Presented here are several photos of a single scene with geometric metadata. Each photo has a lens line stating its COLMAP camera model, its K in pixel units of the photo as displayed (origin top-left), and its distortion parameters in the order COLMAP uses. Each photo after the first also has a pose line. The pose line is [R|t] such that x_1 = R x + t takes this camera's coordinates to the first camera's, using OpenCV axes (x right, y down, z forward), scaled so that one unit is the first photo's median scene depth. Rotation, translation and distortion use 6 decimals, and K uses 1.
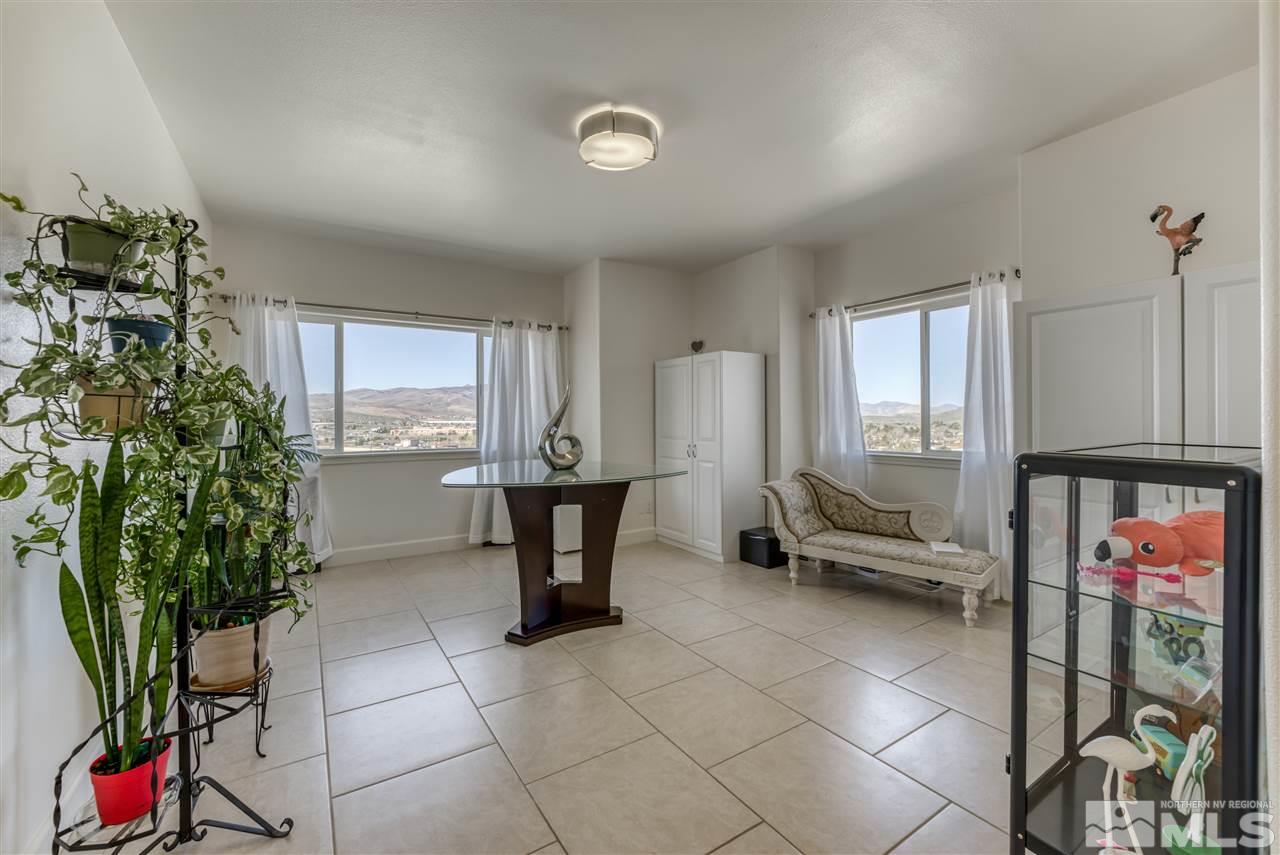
lens RADIAL K [[517.6, 0, 637.3], [0, 517.6, 422.5], [0, 0, 1]] dist [-0.007042, 0.001295]
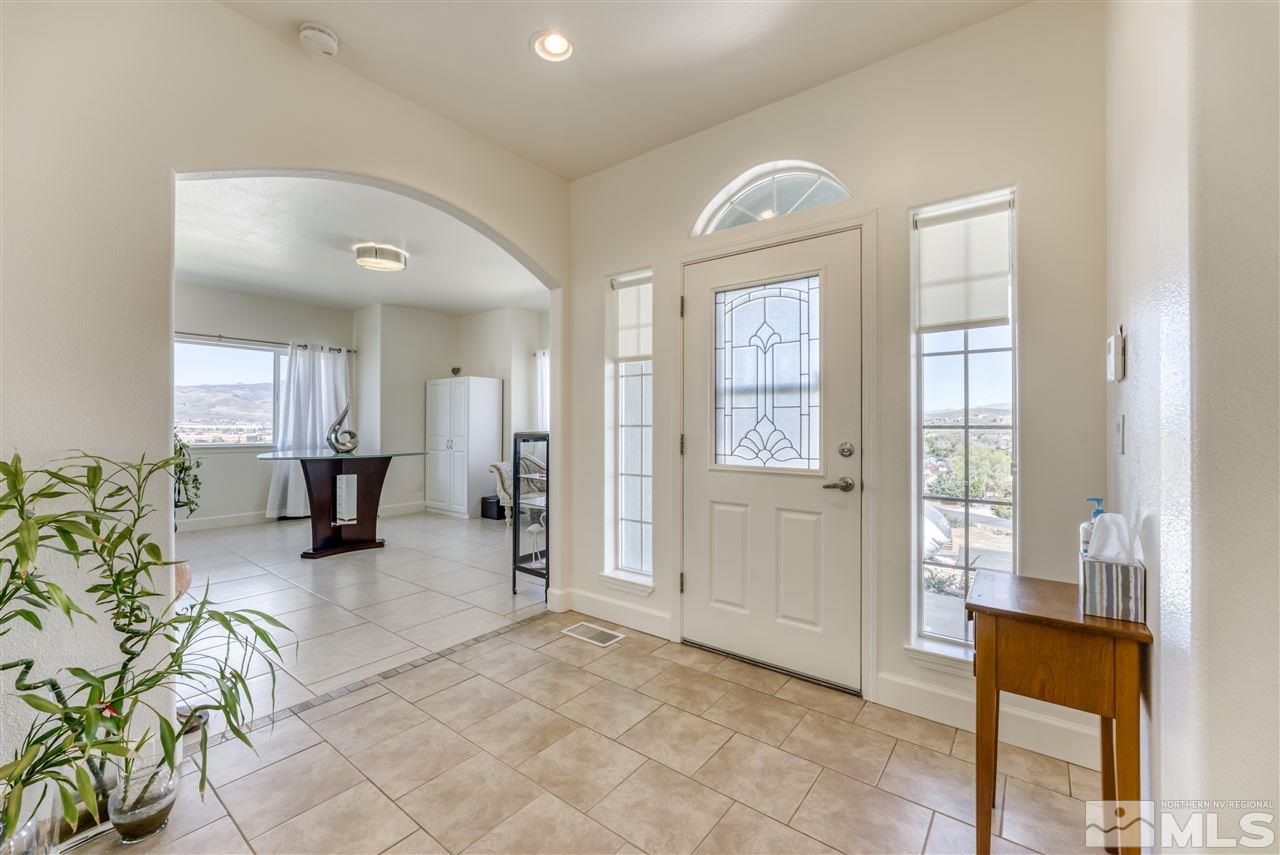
lens RADIAL K [[517.6, 0, 634.5], [0, 517.6, 423.6], [0, 0, 1]] dist [-0.007042, 0.001295]
pose [[0.943675, 0.009400, 0.330741, 0.125515], [-0.005680, 0.999909, -0.012213, 0.012895], [-0.330826, 0.009646, 0.943643, -0.573536]]
